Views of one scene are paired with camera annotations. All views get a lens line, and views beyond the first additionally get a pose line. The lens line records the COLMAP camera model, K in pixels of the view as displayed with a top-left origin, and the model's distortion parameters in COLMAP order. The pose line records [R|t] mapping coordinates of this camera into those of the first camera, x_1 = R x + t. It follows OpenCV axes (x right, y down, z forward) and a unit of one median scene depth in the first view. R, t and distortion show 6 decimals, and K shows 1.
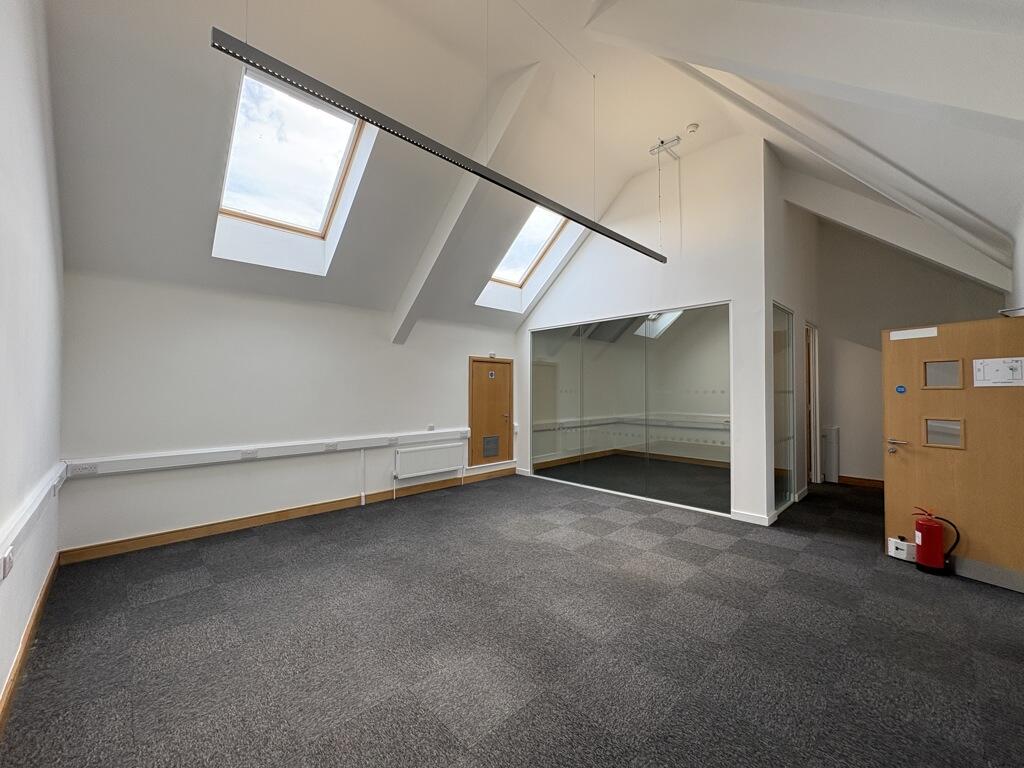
lens RADIAL K [[407.3, 0, 512.0], [0, 407.3, 384.0], [0, 0, 1]] dist [0.000884, 0.000115]
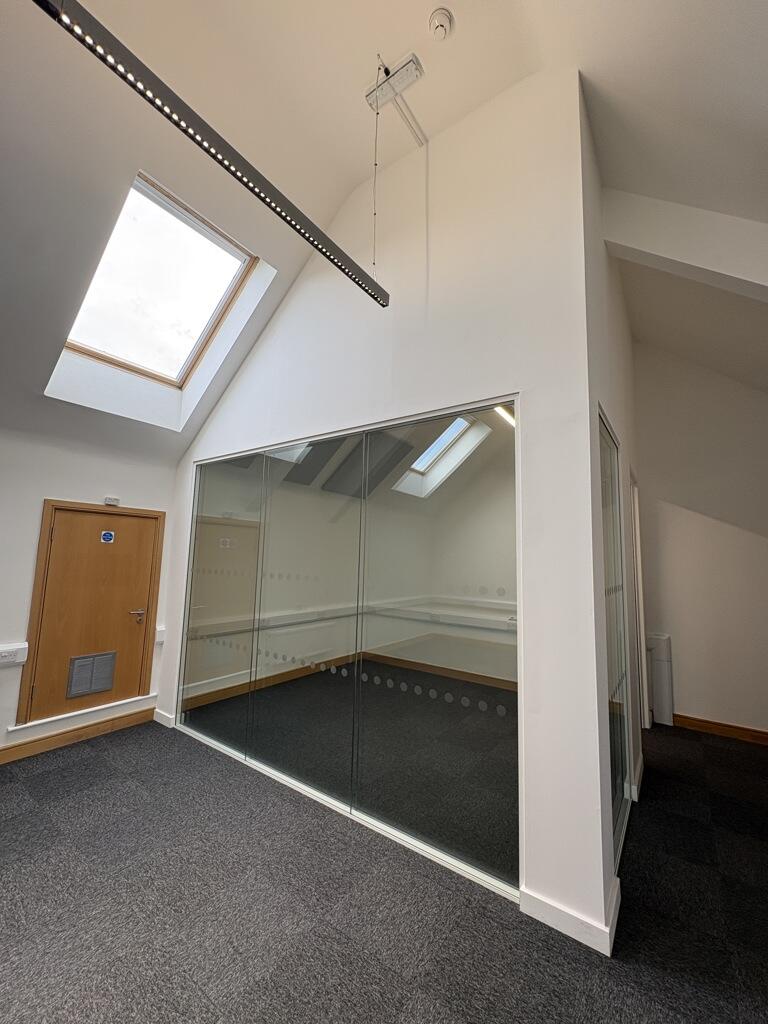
lens RADIAL K [[407.3, 0, 384.0], [0, 407.3, 512.0], [0, 0, 1]] dist [0.000884, 0.000115]
pose [[0.983408, 0.047096, 0.175186, 0.215967], [-0.030086, 0.994681, -0.098515, -0.013599], [-0.178894, 0.091610, 0.979594, 0.404256]]
